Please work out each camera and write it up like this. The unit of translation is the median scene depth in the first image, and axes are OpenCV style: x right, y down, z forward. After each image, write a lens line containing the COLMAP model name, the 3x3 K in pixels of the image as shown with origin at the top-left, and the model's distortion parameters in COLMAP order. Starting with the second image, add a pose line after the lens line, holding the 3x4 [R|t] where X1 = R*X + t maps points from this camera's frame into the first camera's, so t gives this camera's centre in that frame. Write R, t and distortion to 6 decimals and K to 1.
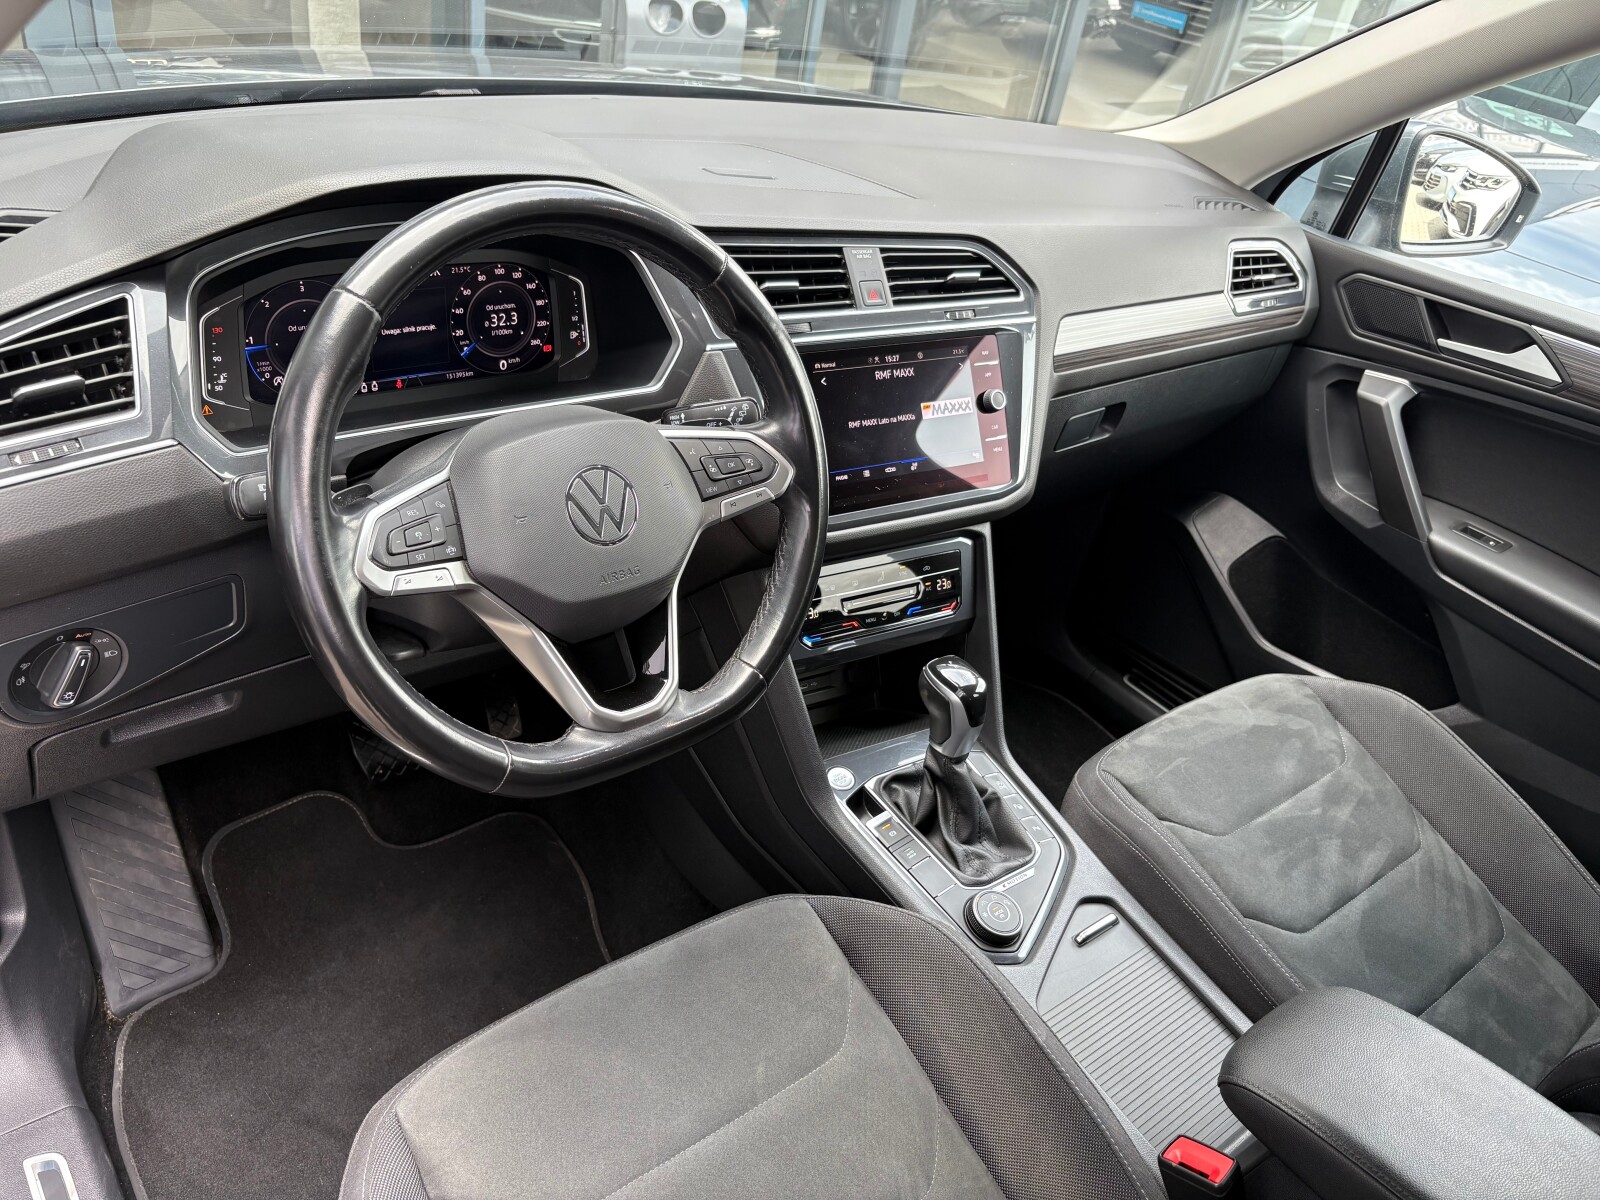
lens RADIAL K [[1212.4, 0, 779.6], [0, 1212.4, 595.2], [0, 0, 1]] dist [0.086291, -0.245028]
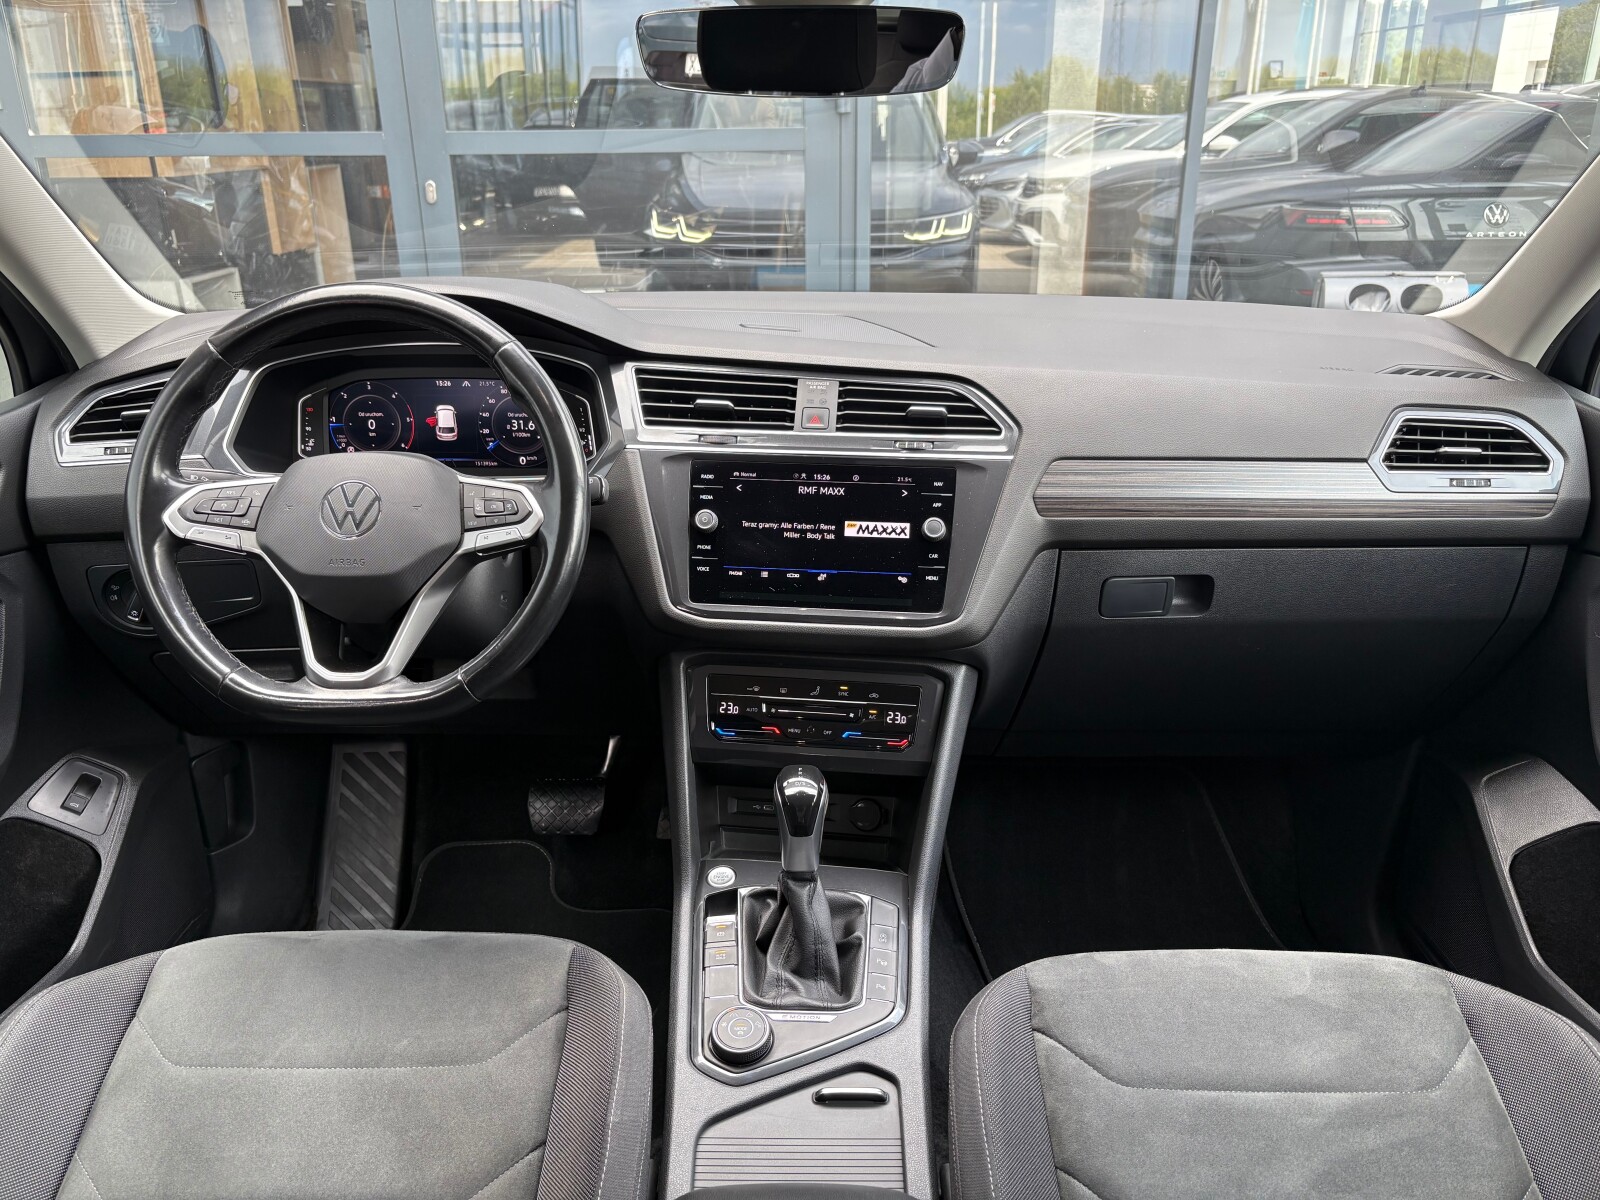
lens RADIAL K [[1205.6, 0, 789.0], [0, 1205.6, 600.3], [0, 0, 1]] dist [0.034240, -0.007881]
pose [[0.771569, 0.085391, -0.630389, 0.732654], [-0.238637, 0.957435, -0.162390, 0.083858], [0.589690, 0.275729, 0.759104, 0.217036]]
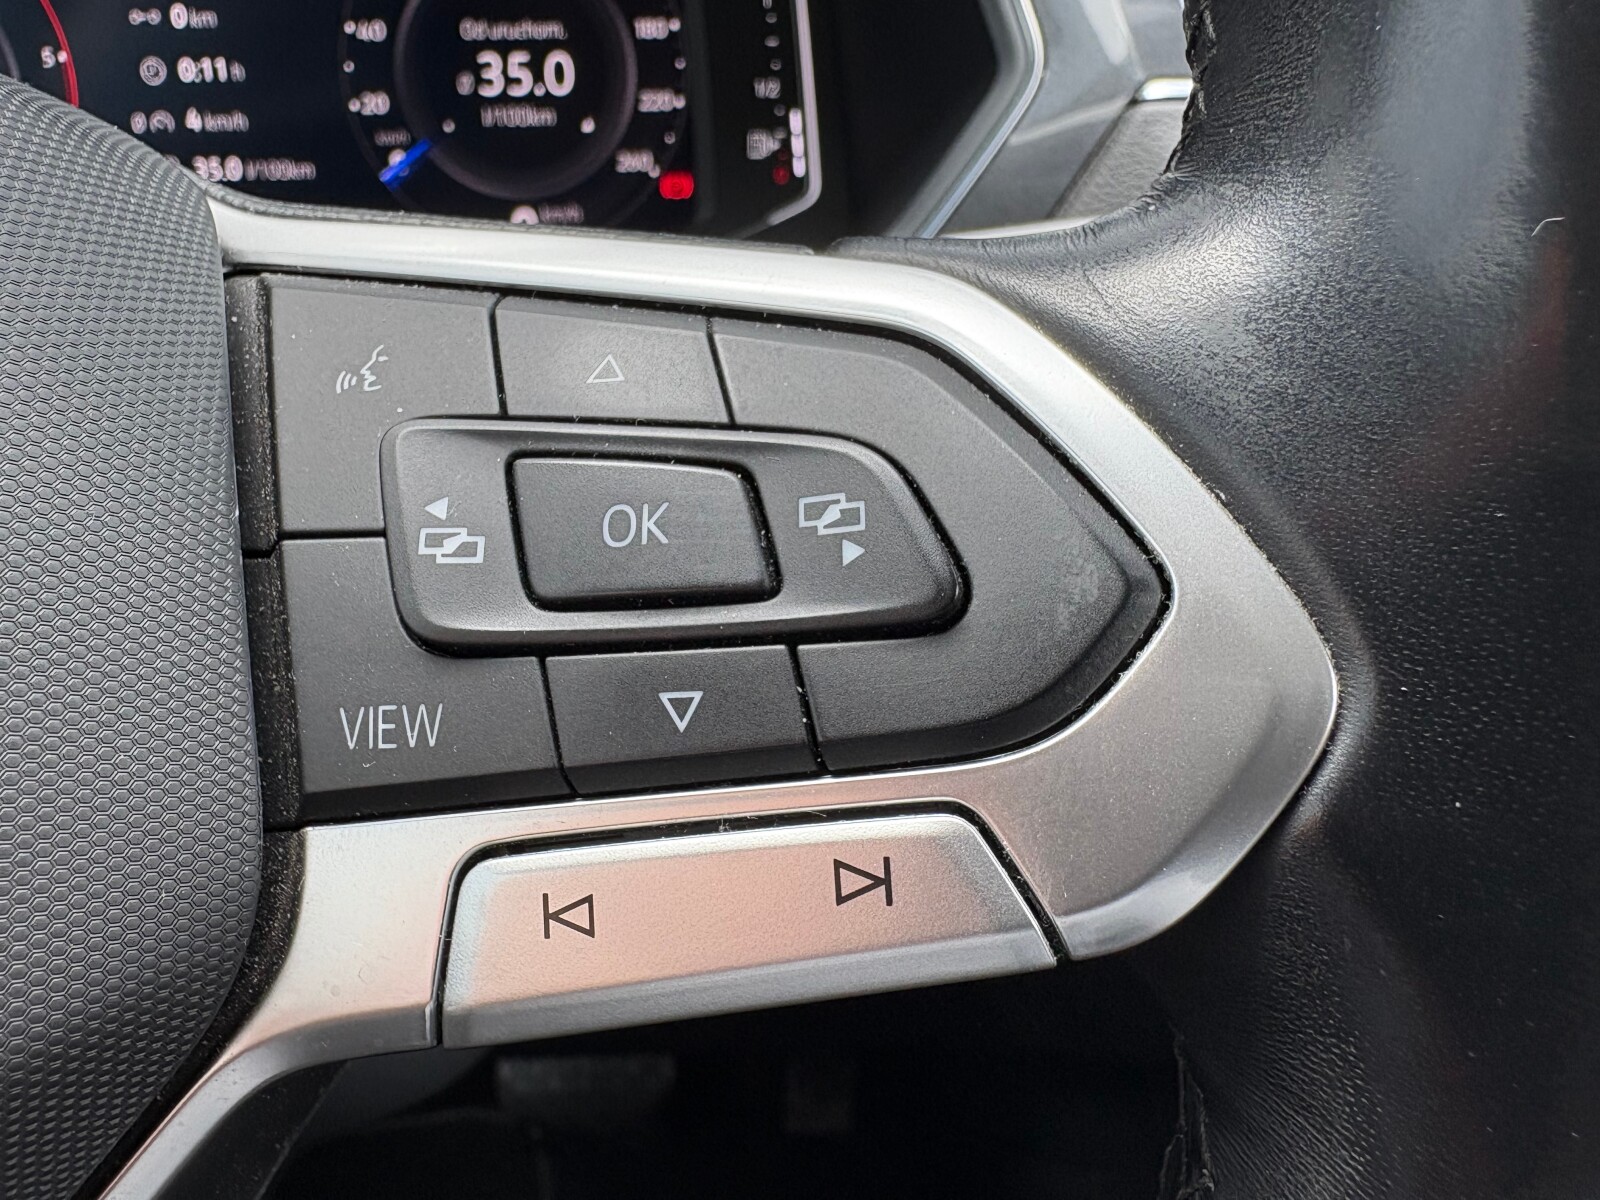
lens RADIAL K [[1249.8, 0, 747.6], [0, 1249.8, 600.1], [0, 0, 1]] dist [-0.000237, -0.000631]
pose [[0.811122, 0.130622, -0.570104, 0.022784], [-0.201974, 0.977335, -0.063434, -0.074152], [0.548897, 0.166598, 0.819120, 0.704530]]
